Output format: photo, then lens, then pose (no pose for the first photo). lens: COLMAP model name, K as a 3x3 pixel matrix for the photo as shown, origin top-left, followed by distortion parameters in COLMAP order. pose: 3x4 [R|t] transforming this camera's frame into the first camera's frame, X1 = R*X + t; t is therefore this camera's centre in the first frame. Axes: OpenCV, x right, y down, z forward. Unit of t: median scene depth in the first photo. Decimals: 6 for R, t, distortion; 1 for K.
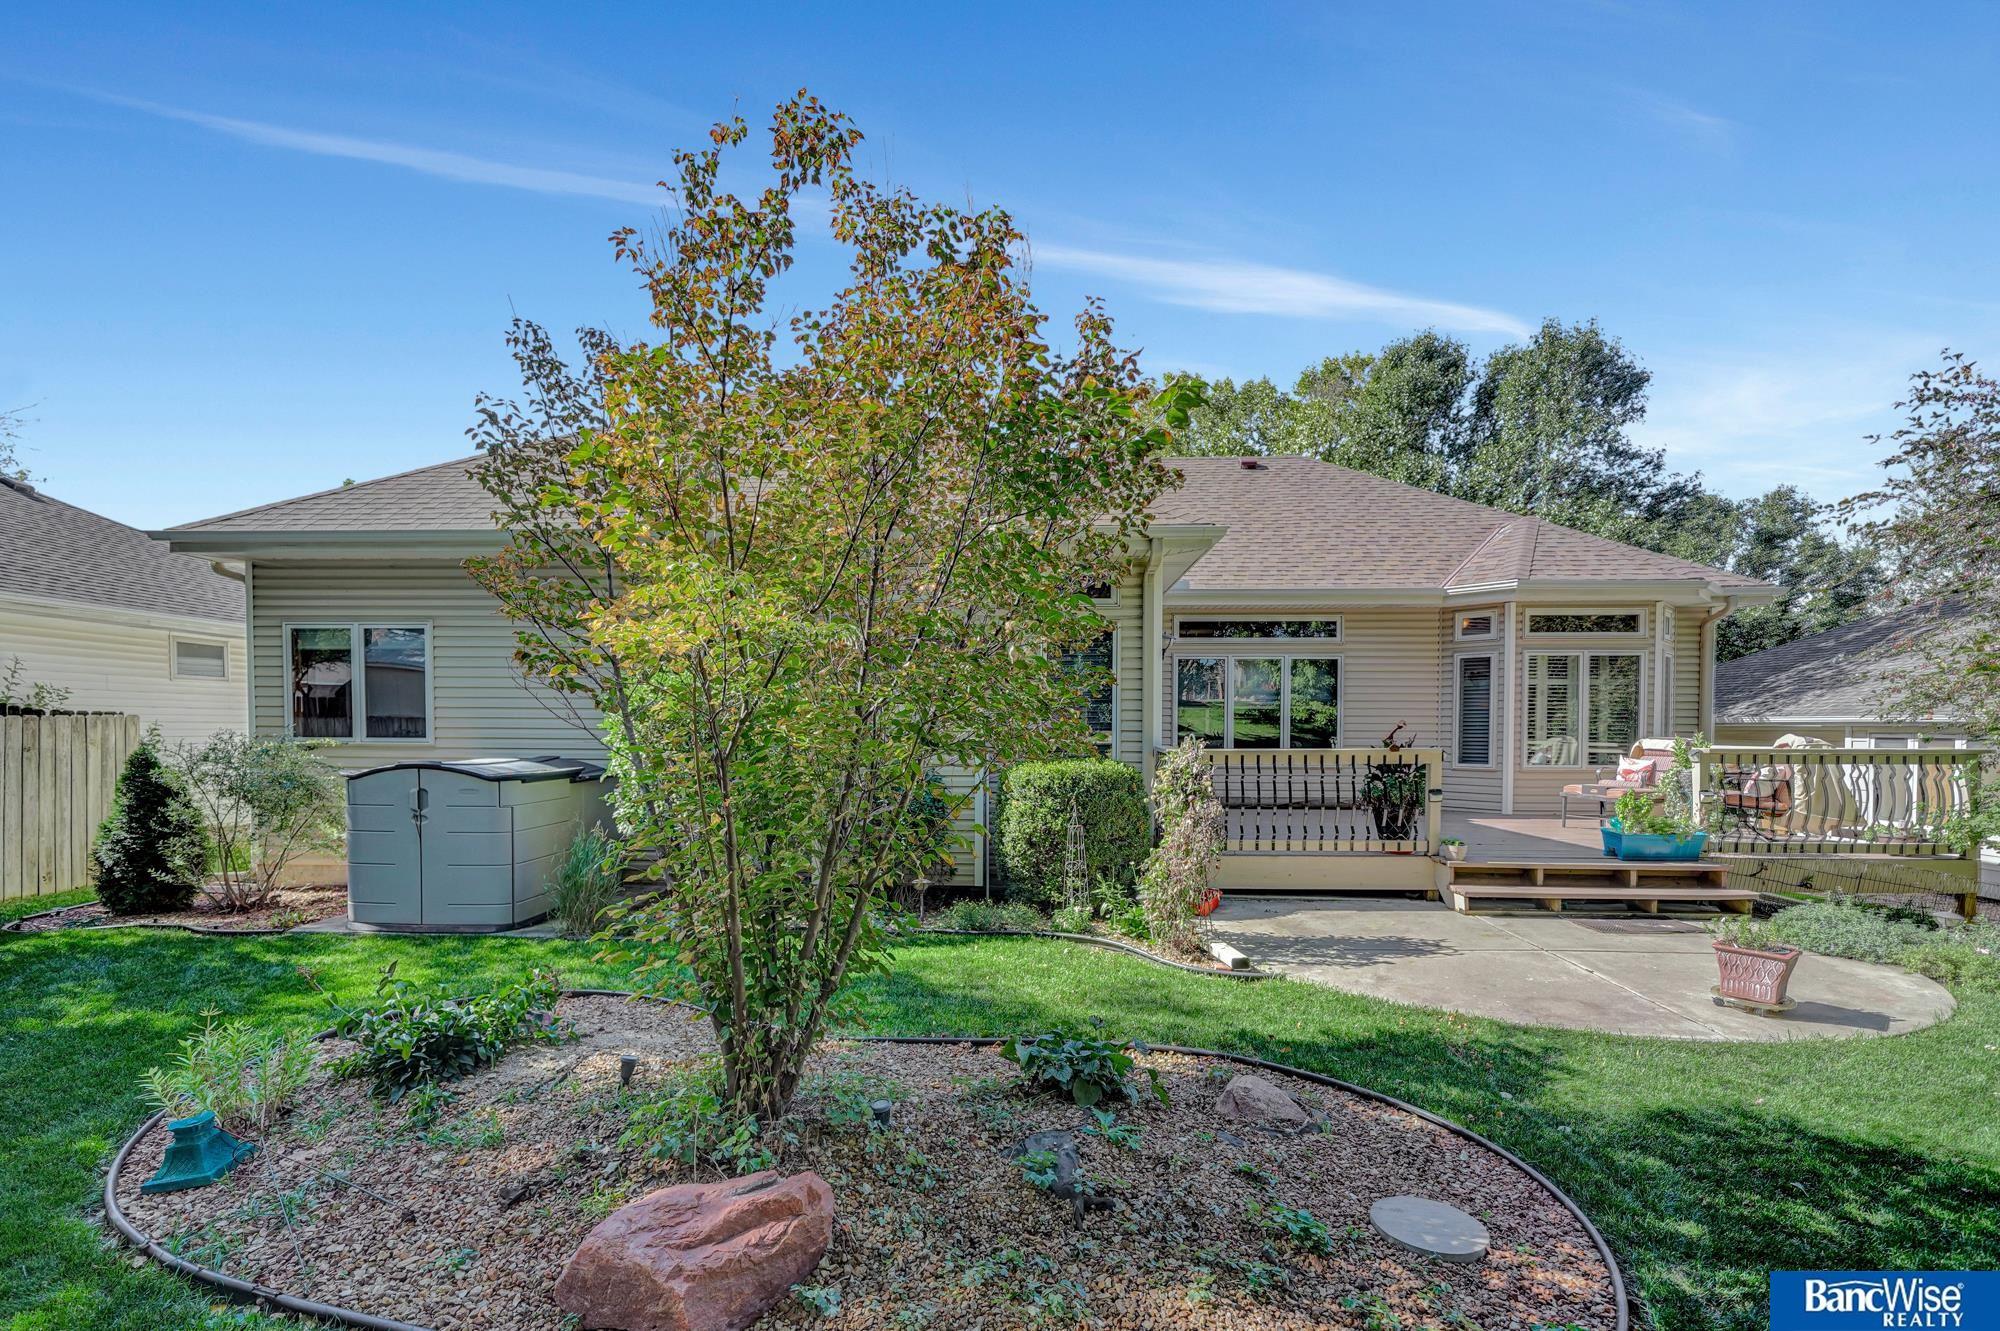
lens RADIAL K [[909.9, 0, 967.6], [0, 909.9, 741.8], [0, 0, 1]] dist [-0.001948, -0.000181]
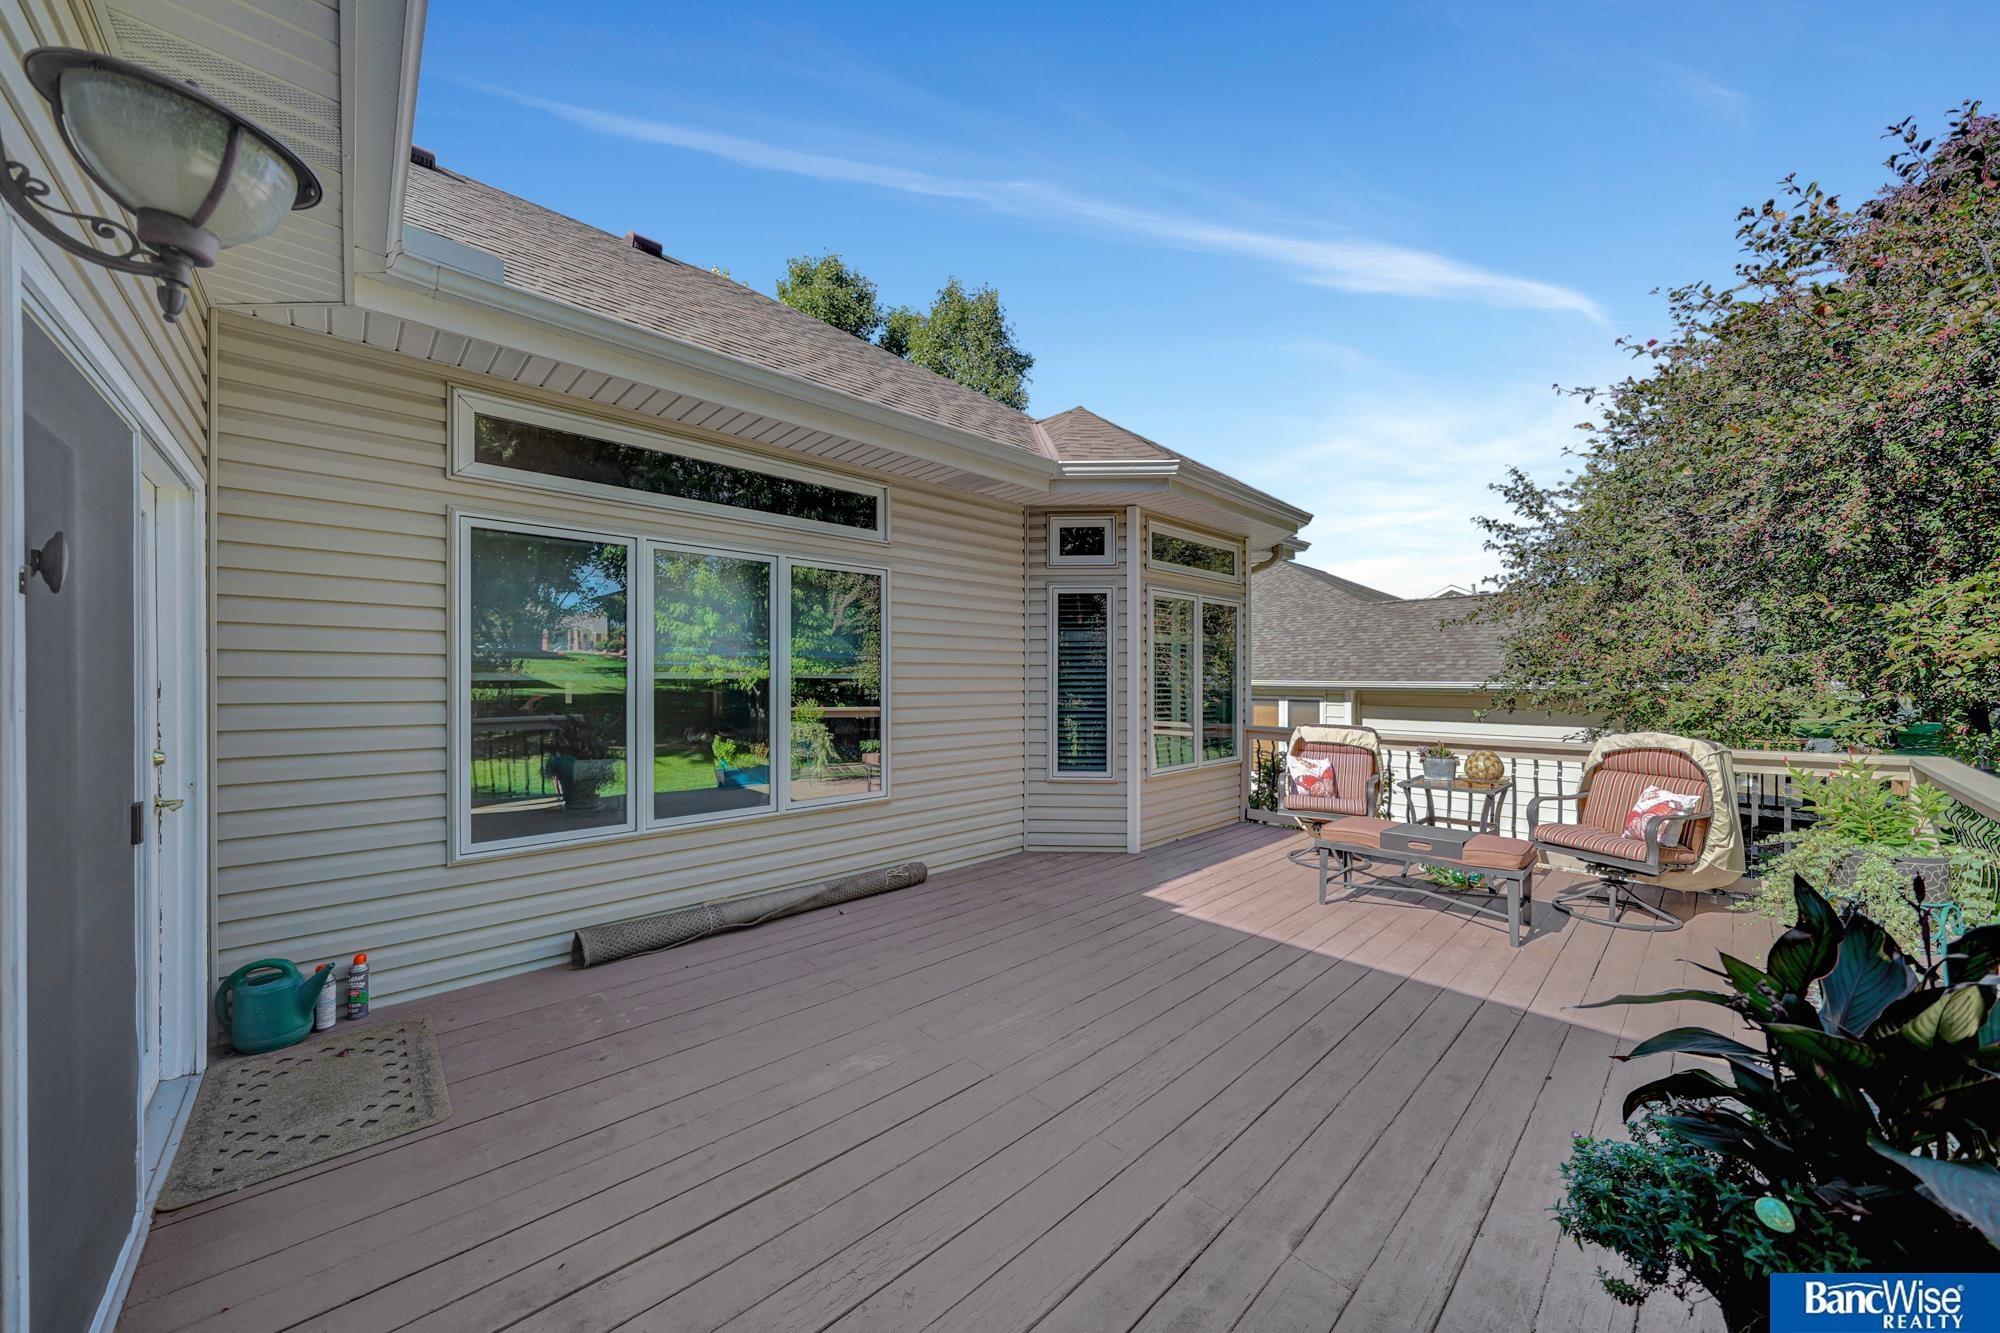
lens RADIAL K [[693.7, 0, 989.4], [0, 693.7, 677.8], [0, 0, 1]] dist [-0.004534, 0.000370]
pose [[0.690002, -0.002030, 0.723804, 0.182409], [0.008206, 0.999954, -0.005018, -0.034655], [-0.723761, 0.009402, 0.689987, 0.718554]]
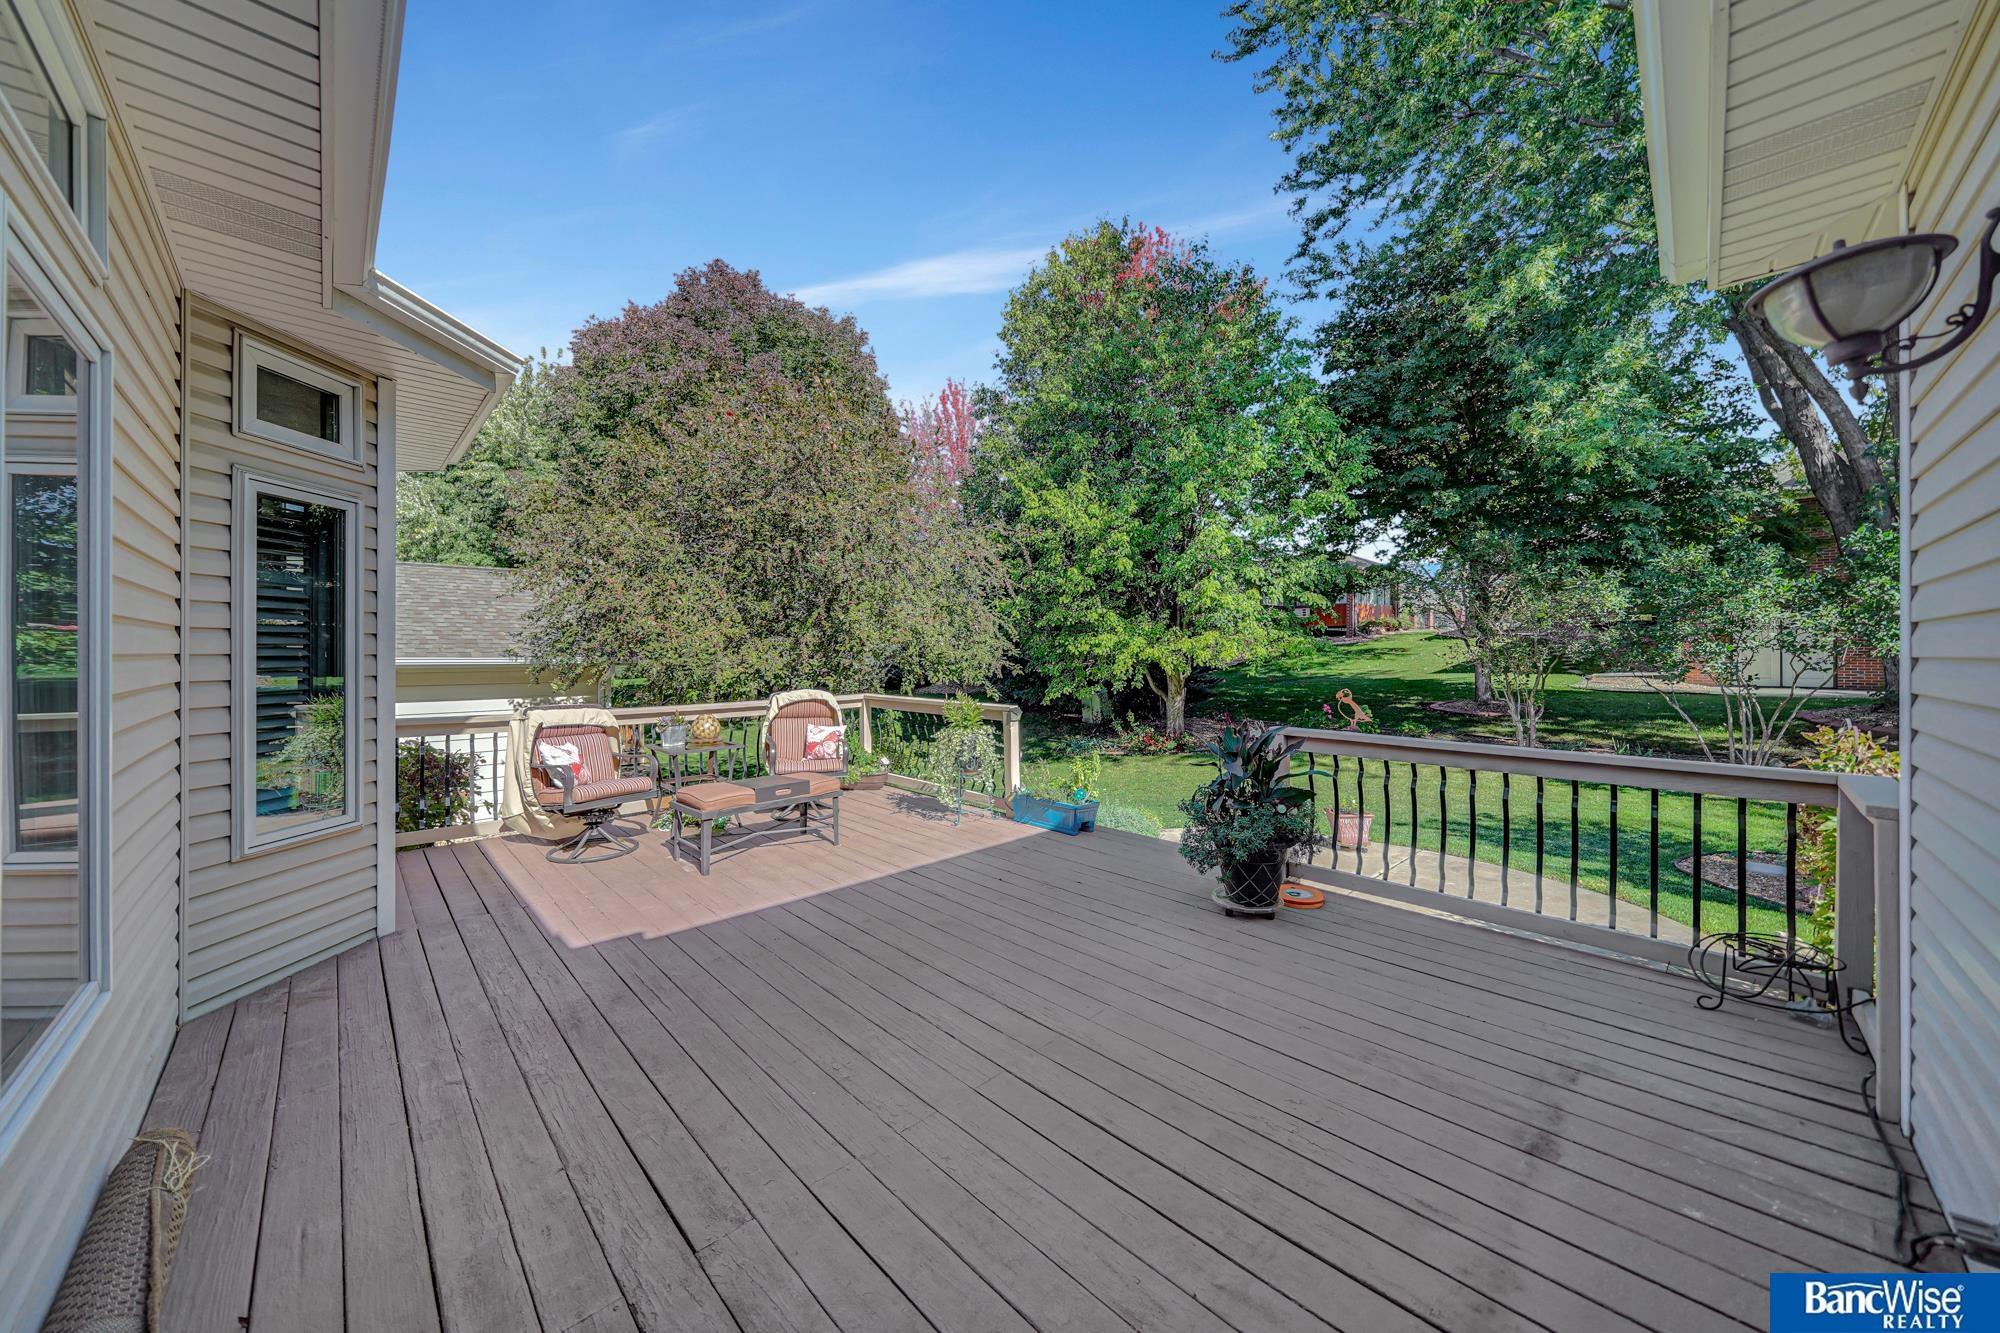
lens RADIAL K [[693.7, 0, 981.2], [0, 693.7, 655.9], [0, 0, 1]] dist [-0.004534, 0.000370]
pose [[-0.734072, -0.005436, 0.679050, 0.204019], [0.004121, 0.999914, 0.012461, -0.038029], [-0.679059, 0.011946, -0.733986, 1.005452]]
